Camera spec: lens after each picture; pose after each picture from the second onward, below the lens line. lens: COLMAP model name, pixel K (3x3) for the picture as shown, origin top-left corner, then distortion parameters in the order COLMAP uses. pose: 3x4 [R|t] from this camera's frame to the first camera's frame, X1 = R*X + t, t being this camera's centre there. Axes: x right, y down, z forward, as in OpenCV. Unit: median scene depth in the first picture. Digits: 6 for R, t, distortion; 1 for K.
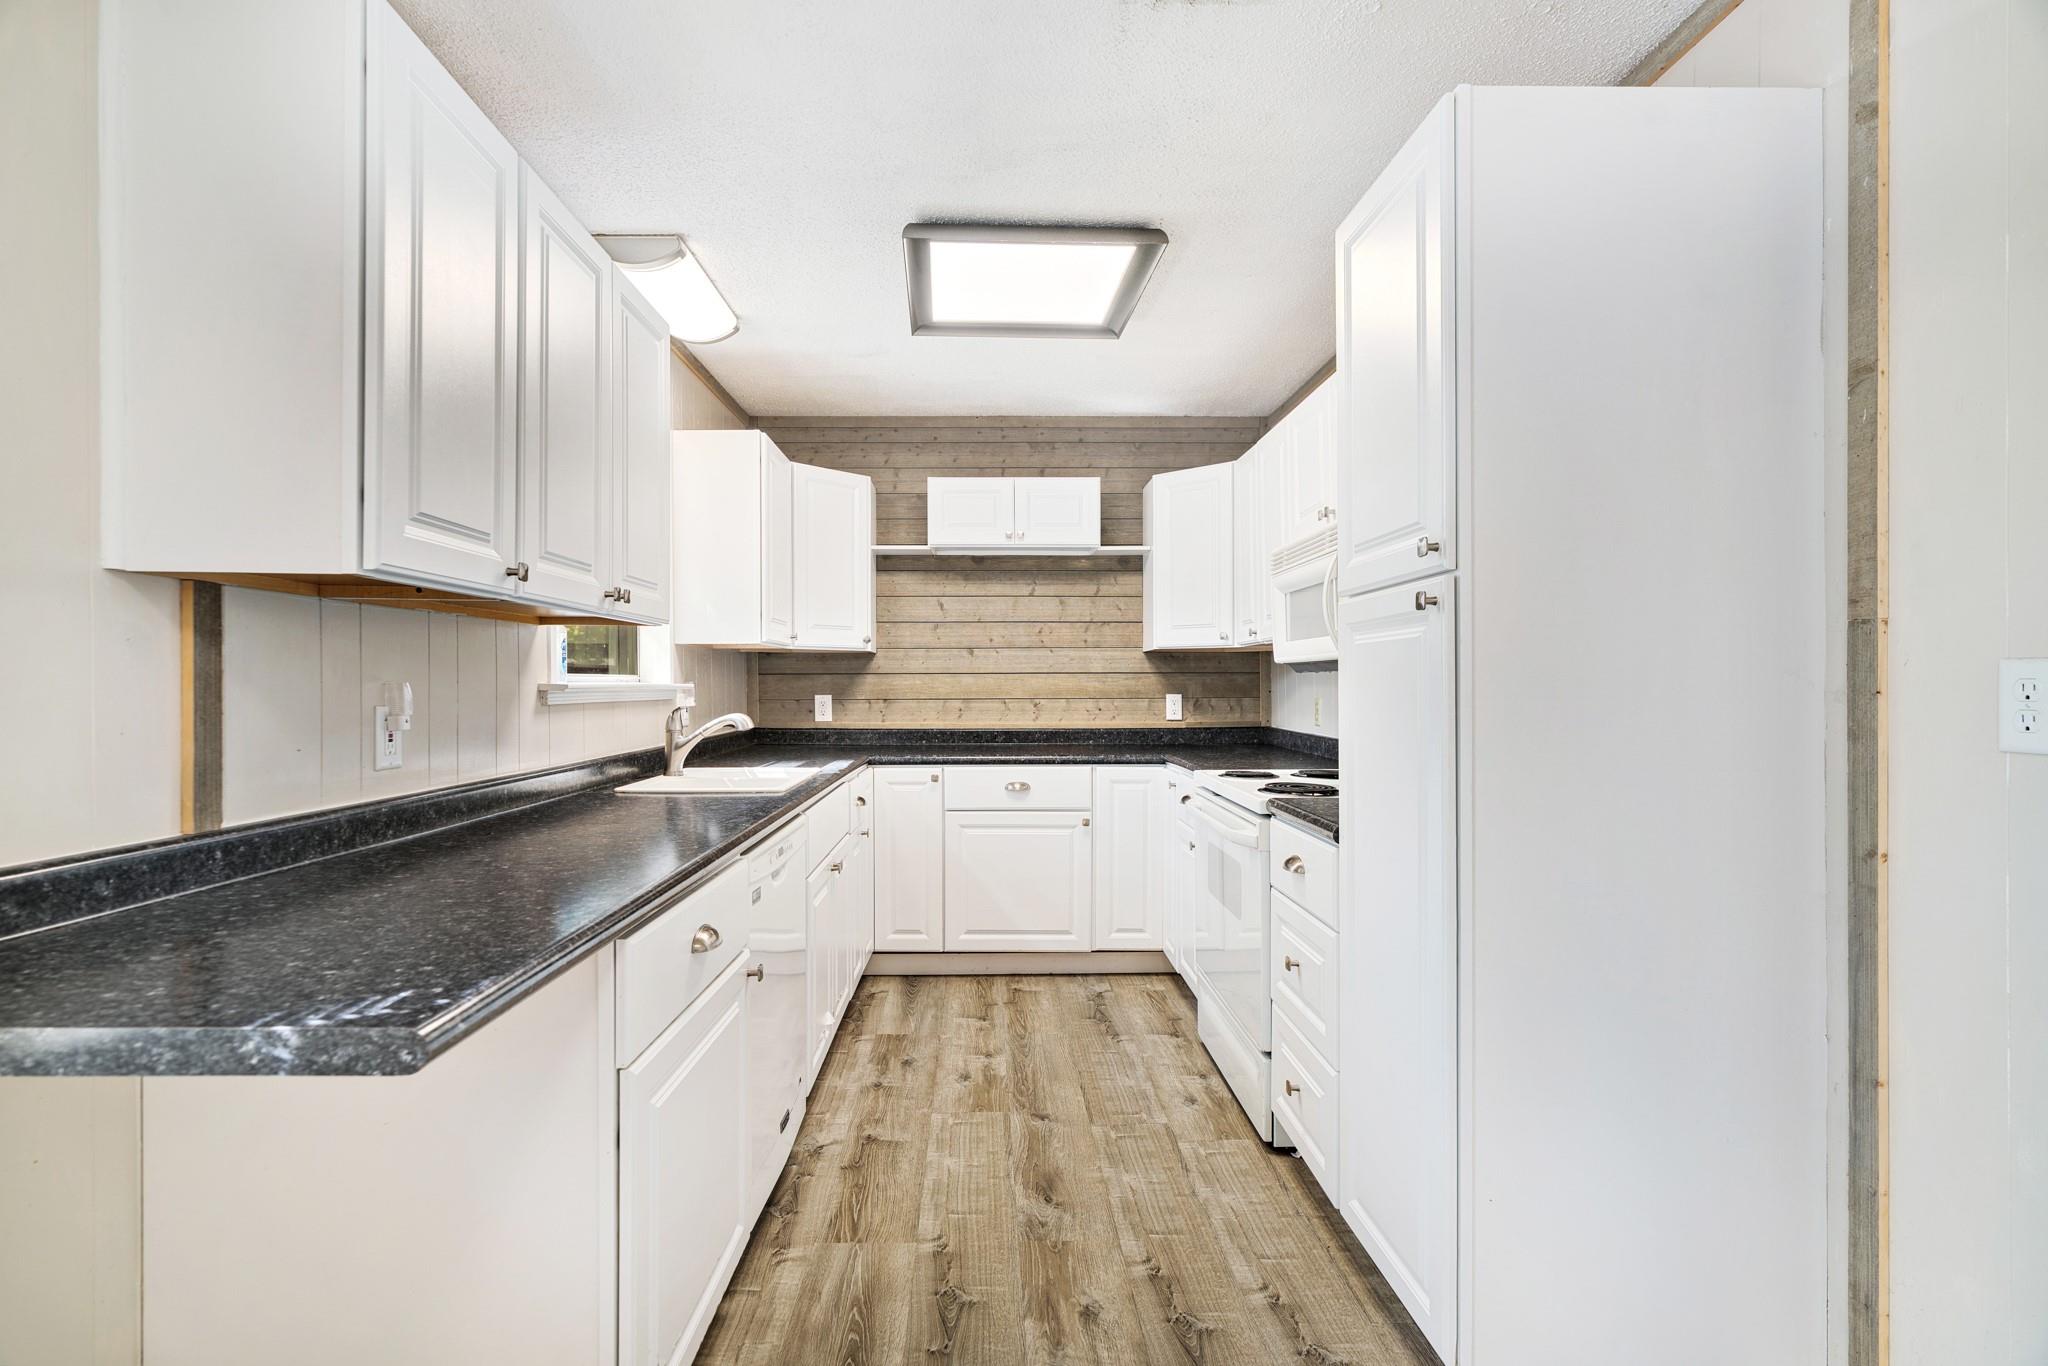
lens RADIAL K [[916.7, 0, 1024.0], [0, 916.7, 683.0], [0, 0, 1]] dist [-0.000719, -0.000172]
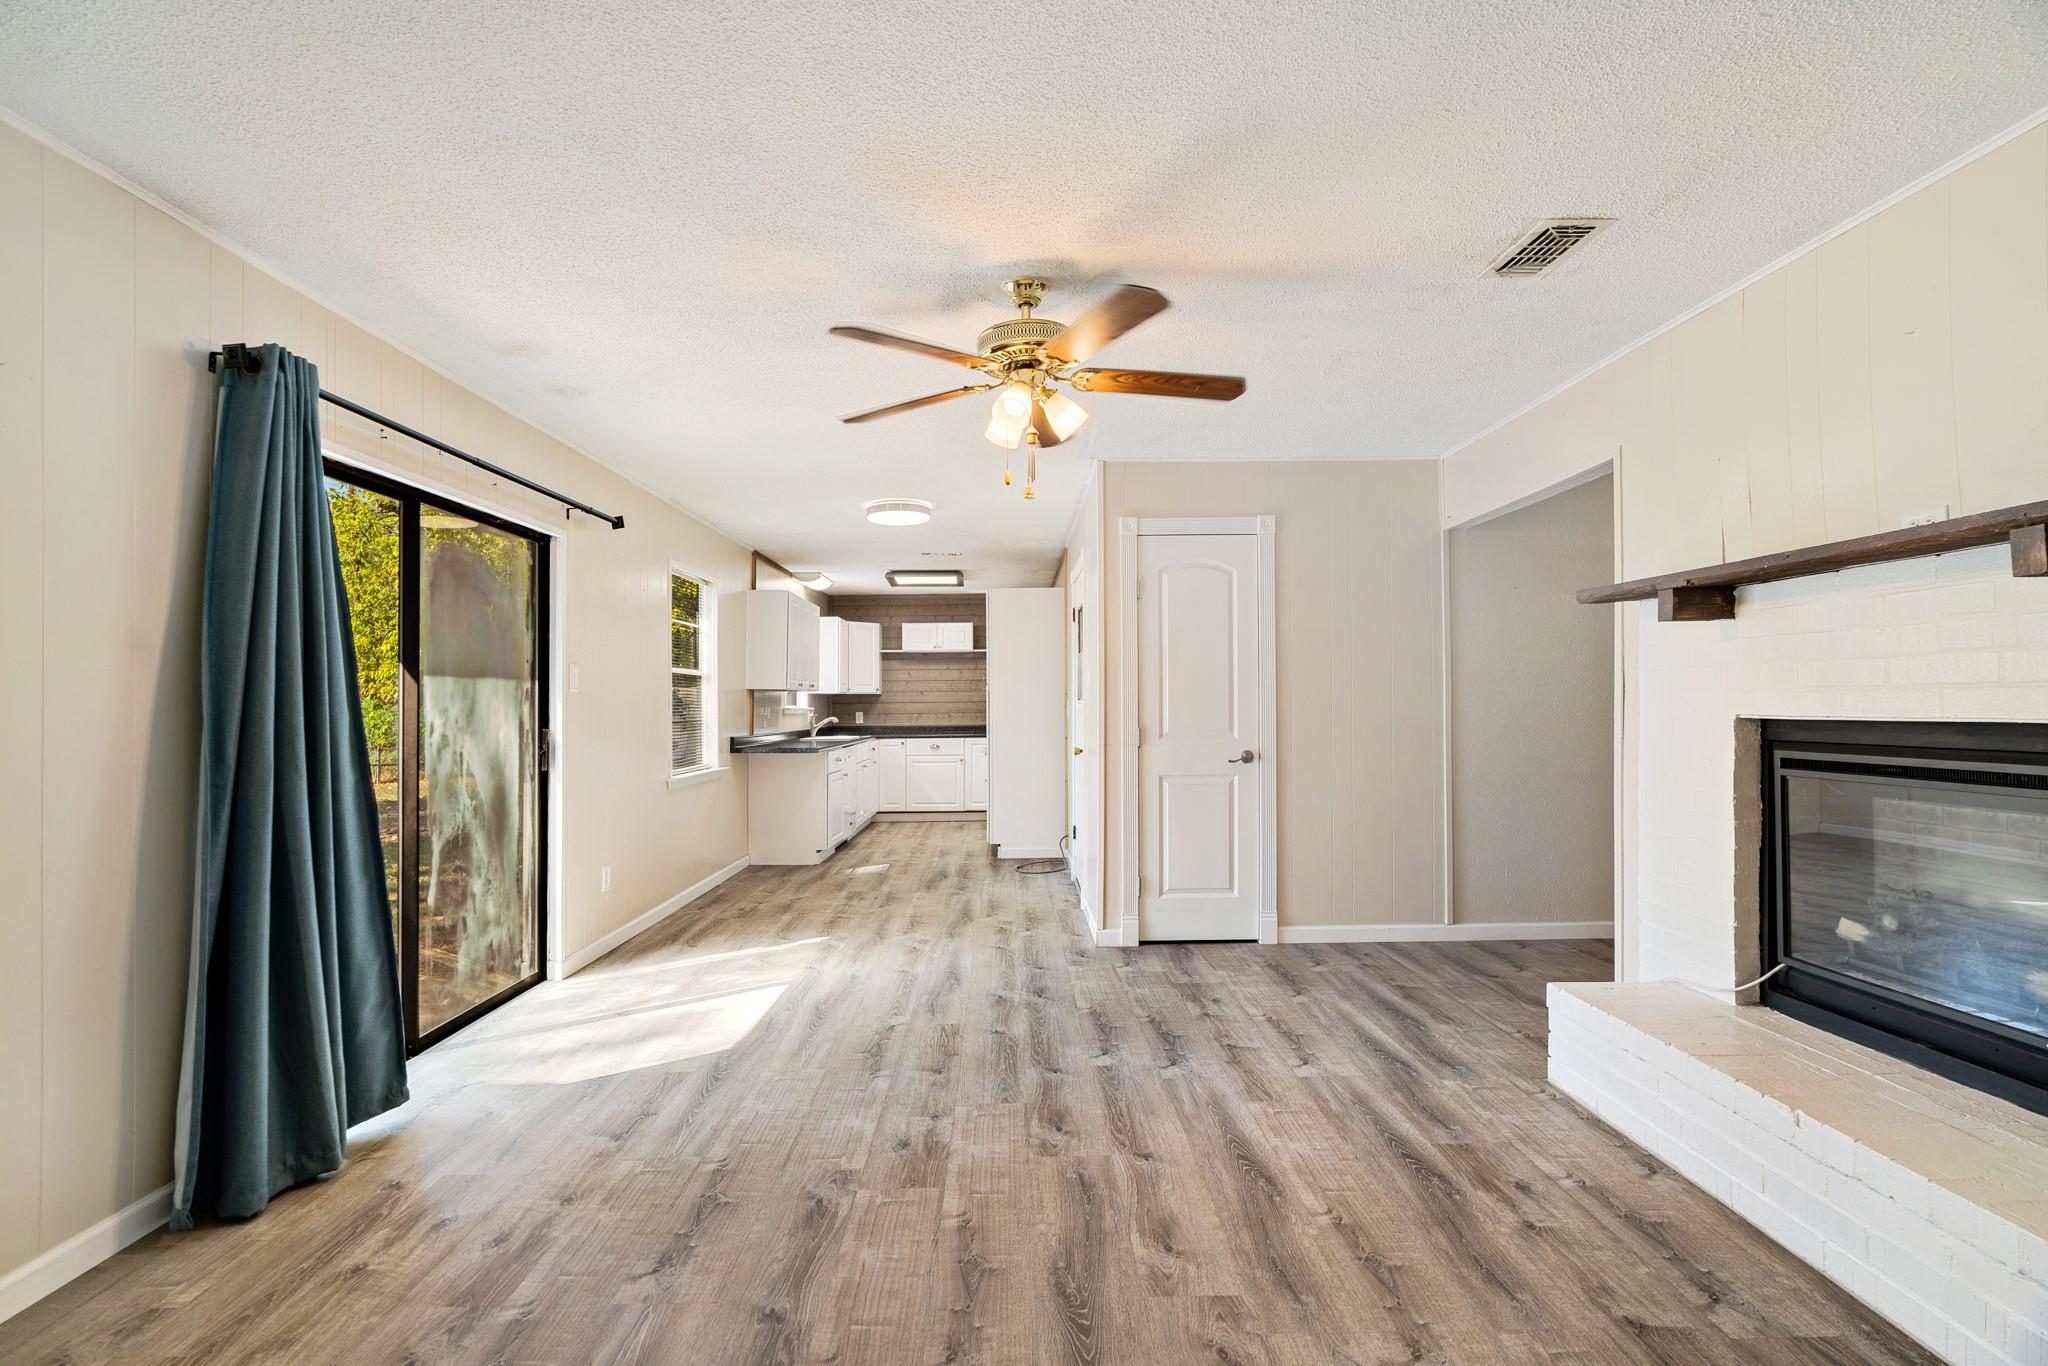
lens RADIAL K [[916.7, 0, 1024.0], [0, 916.7, 683.0], [0, 0, 1]] dist [-0.000719, -0.000172]
pose [[0.999432, -0.007460, -0.032859, 0.289441], [0.006796, 0.999772, -0.020262, -0.011682], [0.033003, 0.020027, 0.999255, -1.385257]]
